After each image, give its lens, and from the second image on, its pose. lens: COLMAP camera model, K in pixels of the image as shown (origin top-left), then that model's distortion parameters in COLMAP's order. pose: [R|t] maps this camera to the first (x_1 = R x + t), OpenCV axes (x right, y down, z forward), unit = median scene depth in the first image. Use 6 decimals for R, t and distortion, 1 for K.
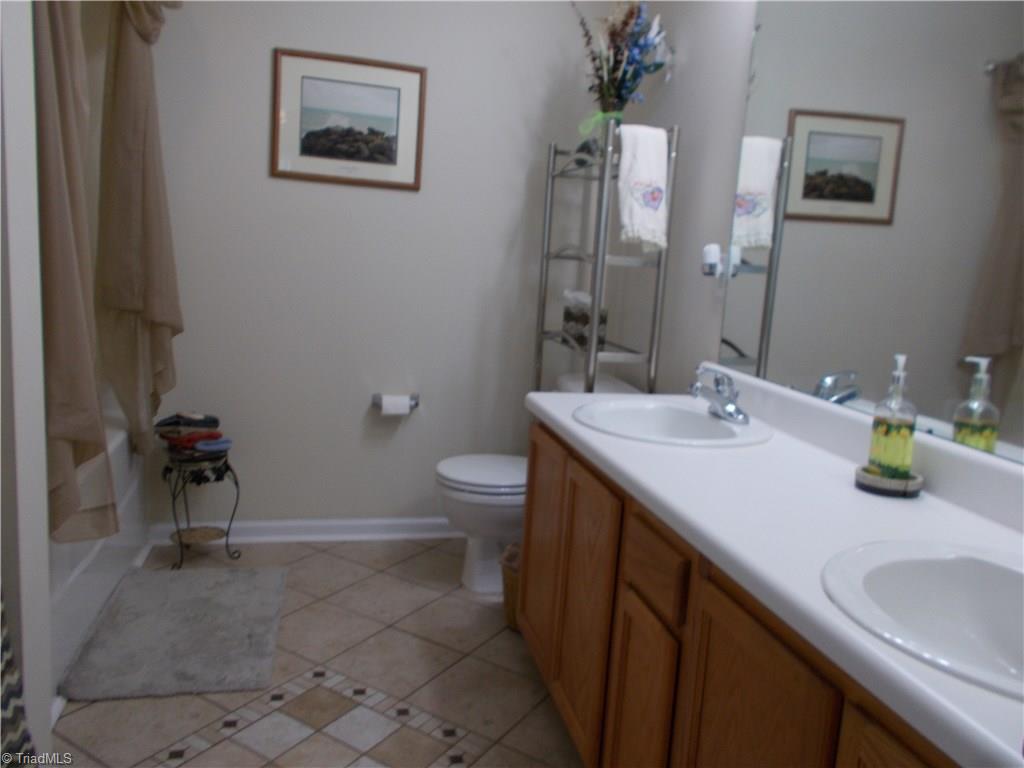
lens RADIAL K [[792.4, 0, 506.5], [0, 792.4, 385.5], [0, 0, 1]] dist [0.010977, -0.007334]
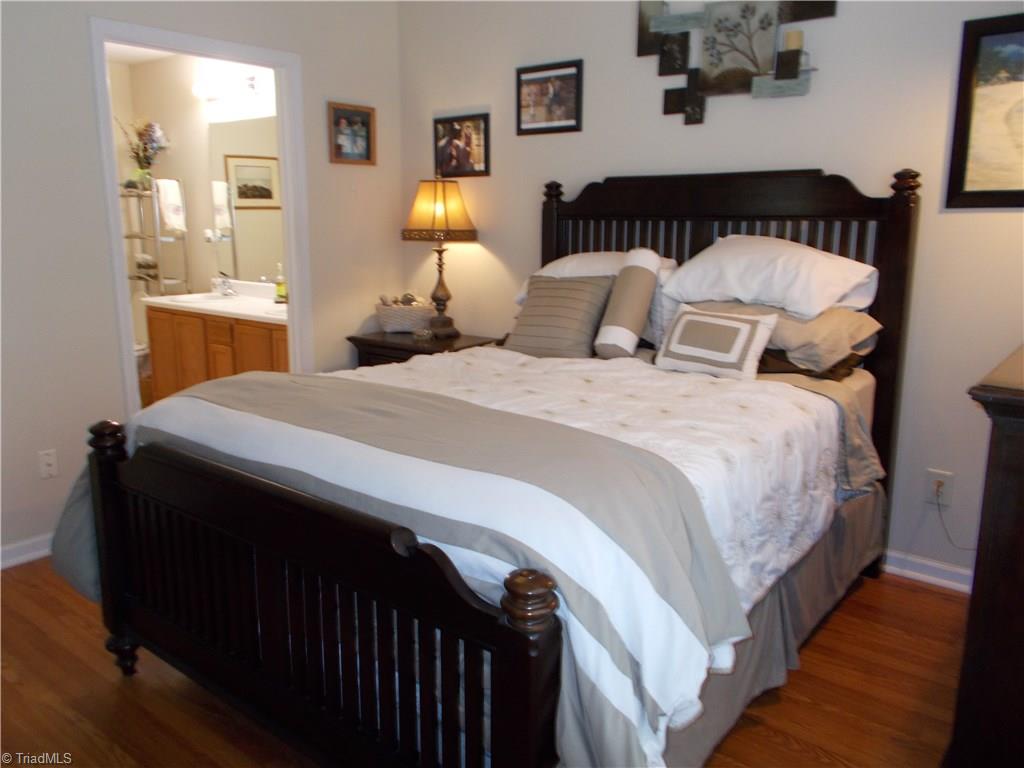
lens RADIAL K [[792.4, 0, 506.5], [0, 792.4, 385.5], [0, 0, 1]] dist [0.010977, -0.007334]
pose [[0.782226, -0.192918, 0.592372, -0.503505], [0.153151, 0.981214, 0.117316, 0.132916], [-0.603876, -0.001046, 0.797077, -1.348342]]
